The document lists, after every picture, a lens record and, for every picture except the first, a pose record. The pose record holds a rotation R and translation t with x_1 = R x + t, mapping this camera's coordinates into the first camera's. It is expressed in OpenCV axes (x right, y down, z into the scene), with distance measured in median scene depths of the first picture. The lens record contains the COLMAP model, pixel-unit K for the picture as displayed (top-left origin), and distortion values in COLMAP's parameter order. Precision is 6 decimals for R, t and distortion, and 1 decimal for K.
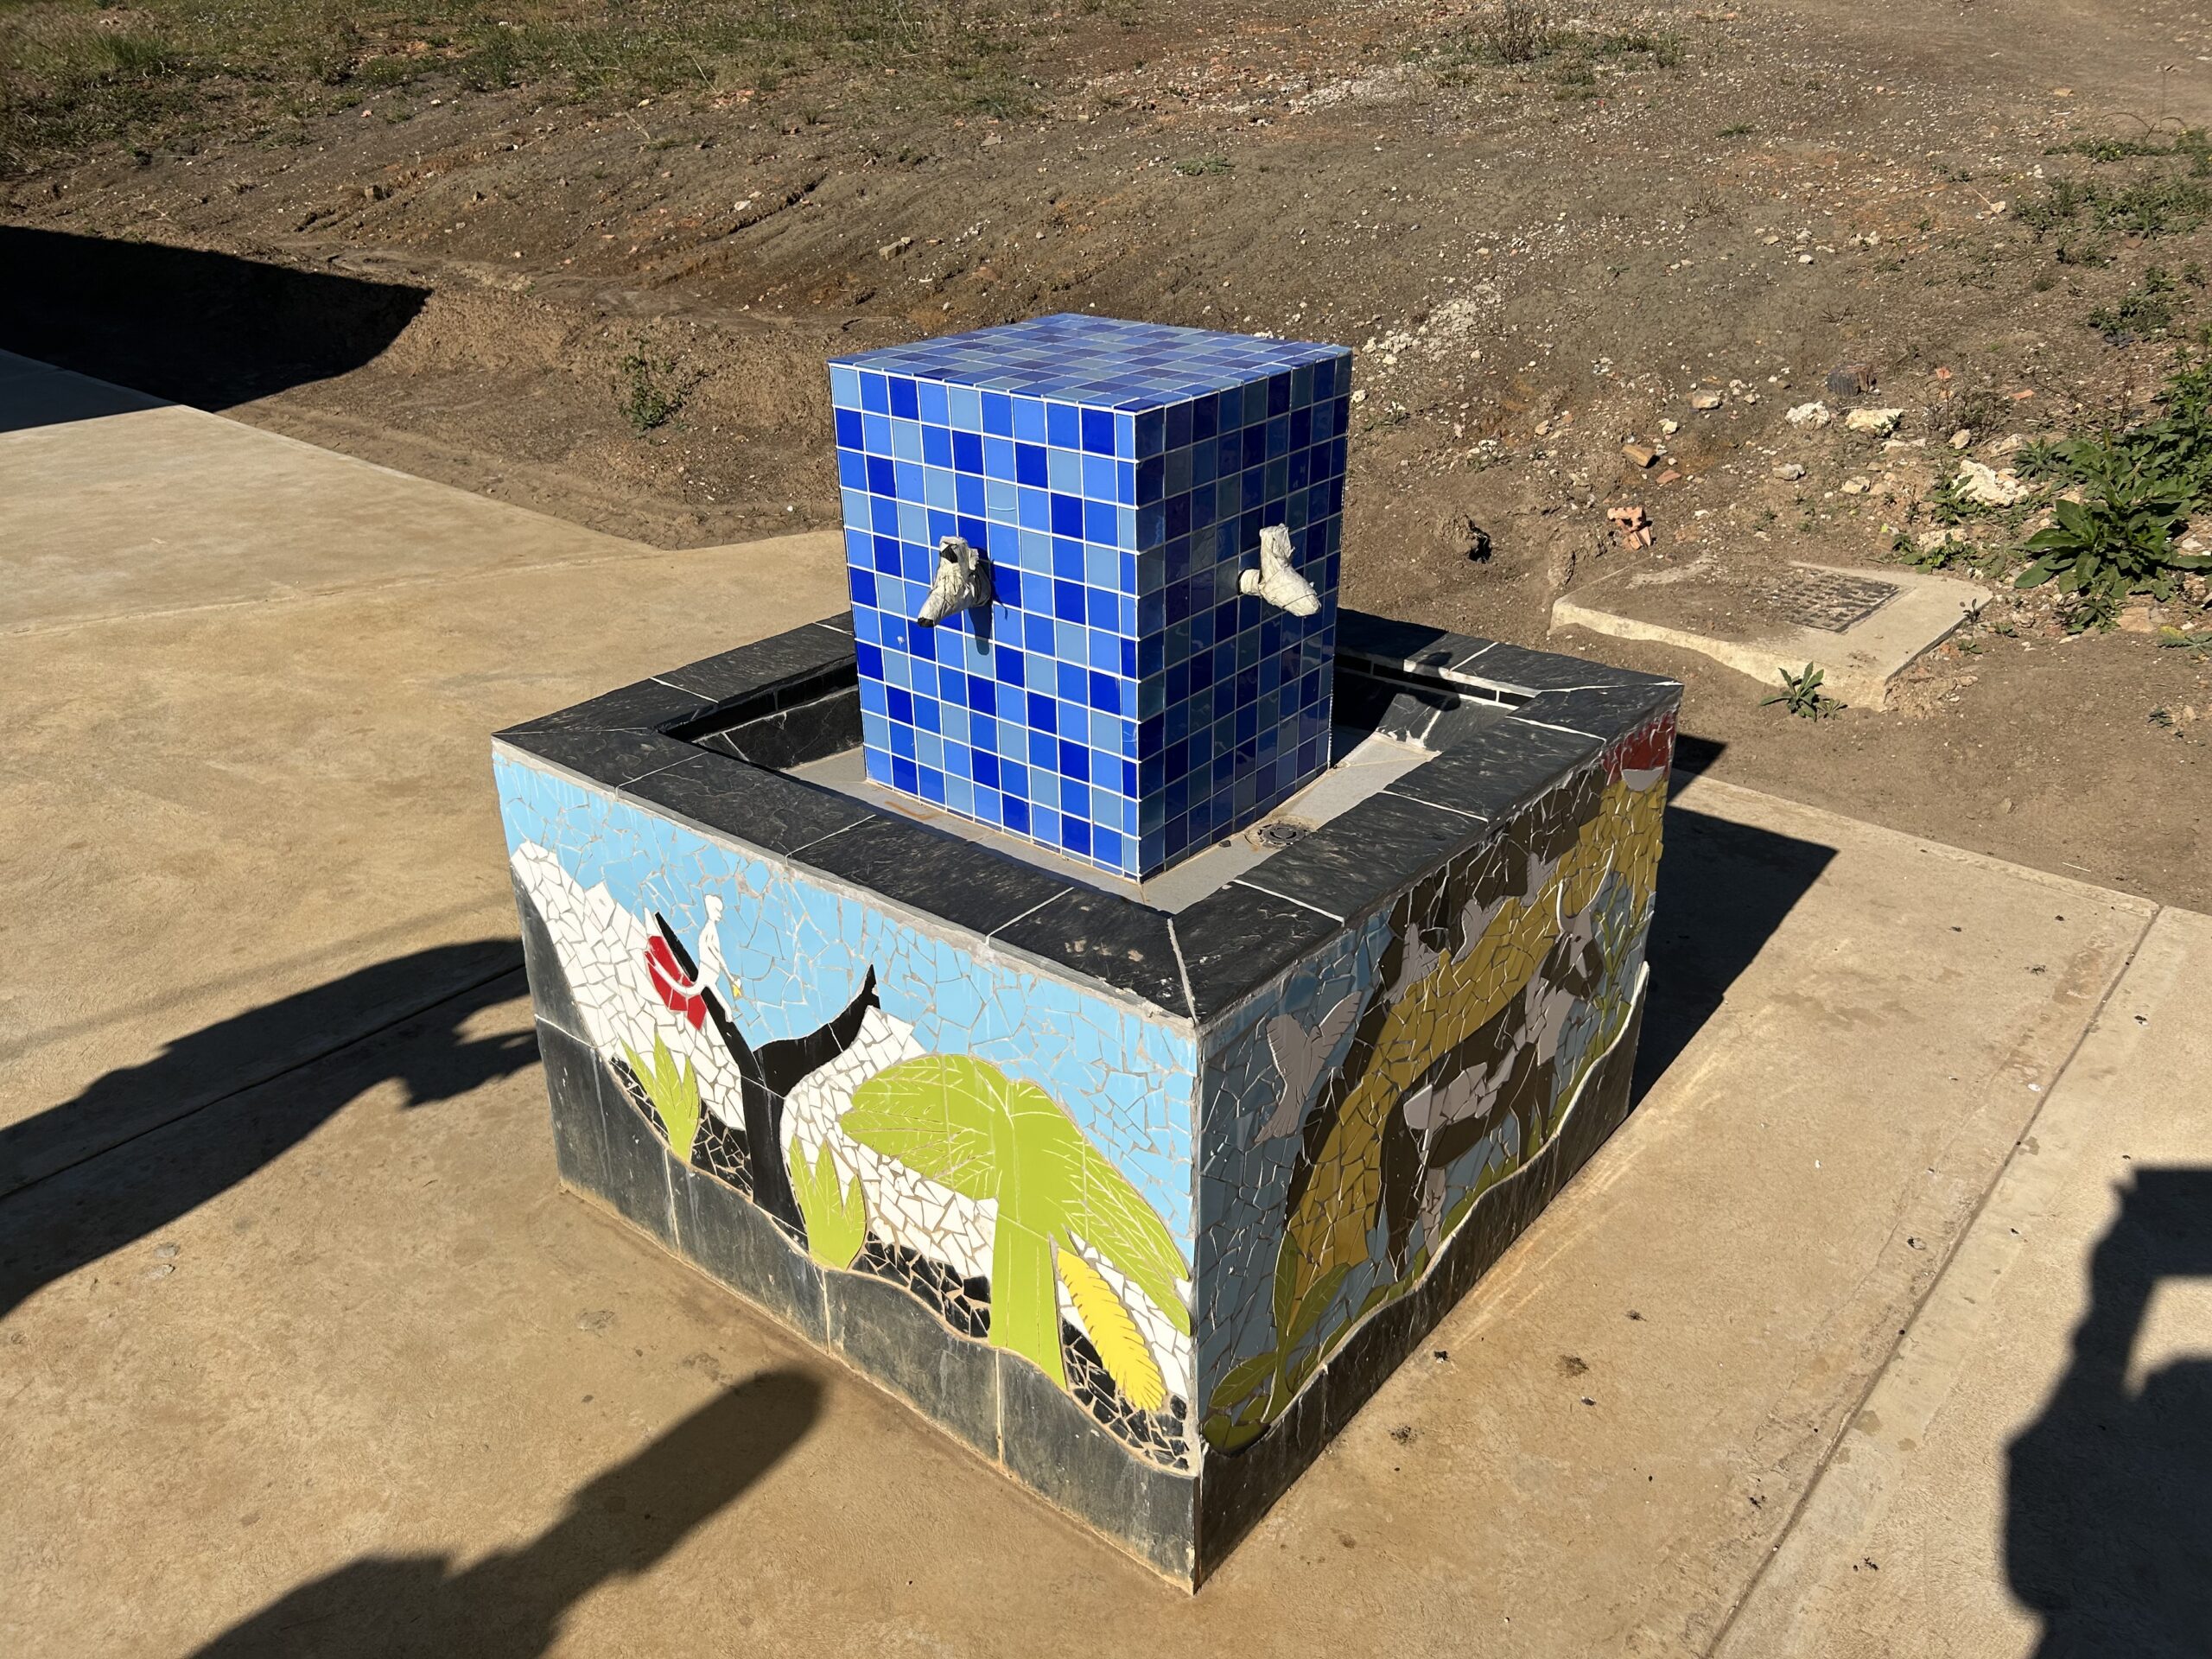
lens RADIAL K [[1690.2, 0, 1106.0], [0, 1690.2, 829.5], [0, 0, 1]] dist [0.062647, -0.002425]
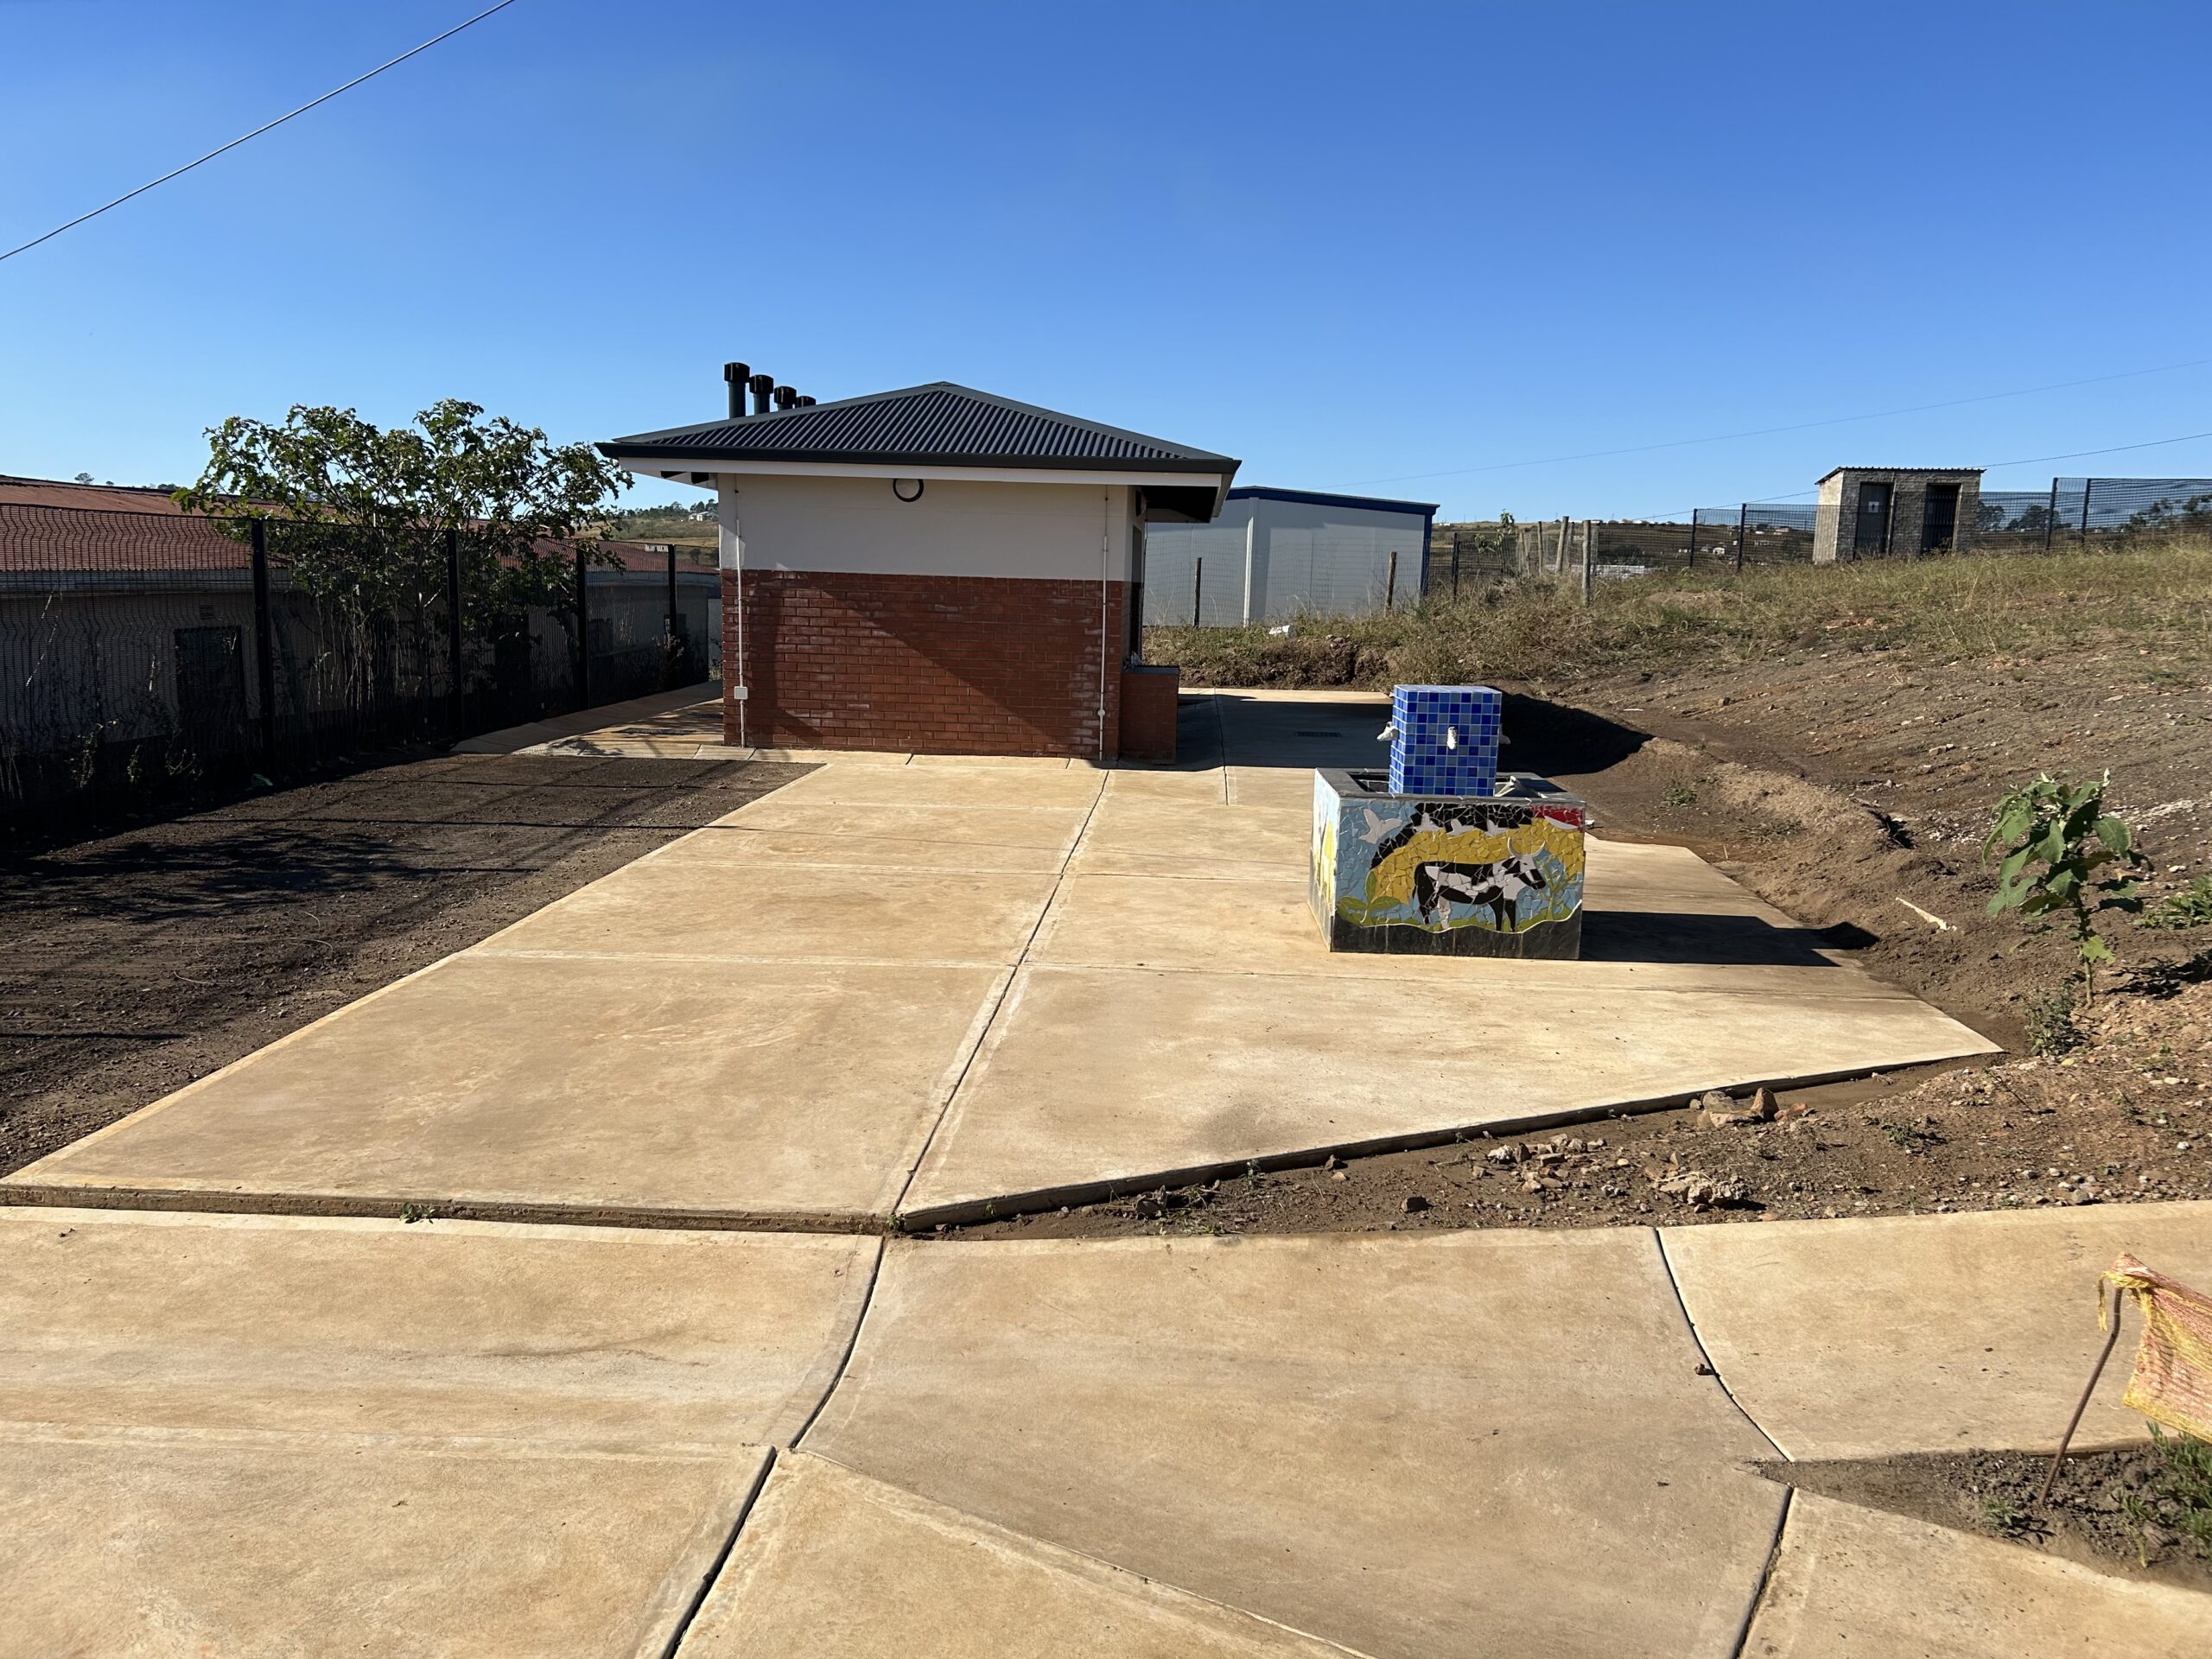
lens RADIAL K [[1690.2, 0, 1106.0], [0, 1690.2, 829.5], [0, 0, 1]] dist [0.062647, -0.002425]
pose [[0.595119, 0.140842, -0.791200, 2.808247], [-0.378742, 0.917485, -0.121557, 0.836664], [0.708794, 0.372002, 0.599355, -1.881692]]
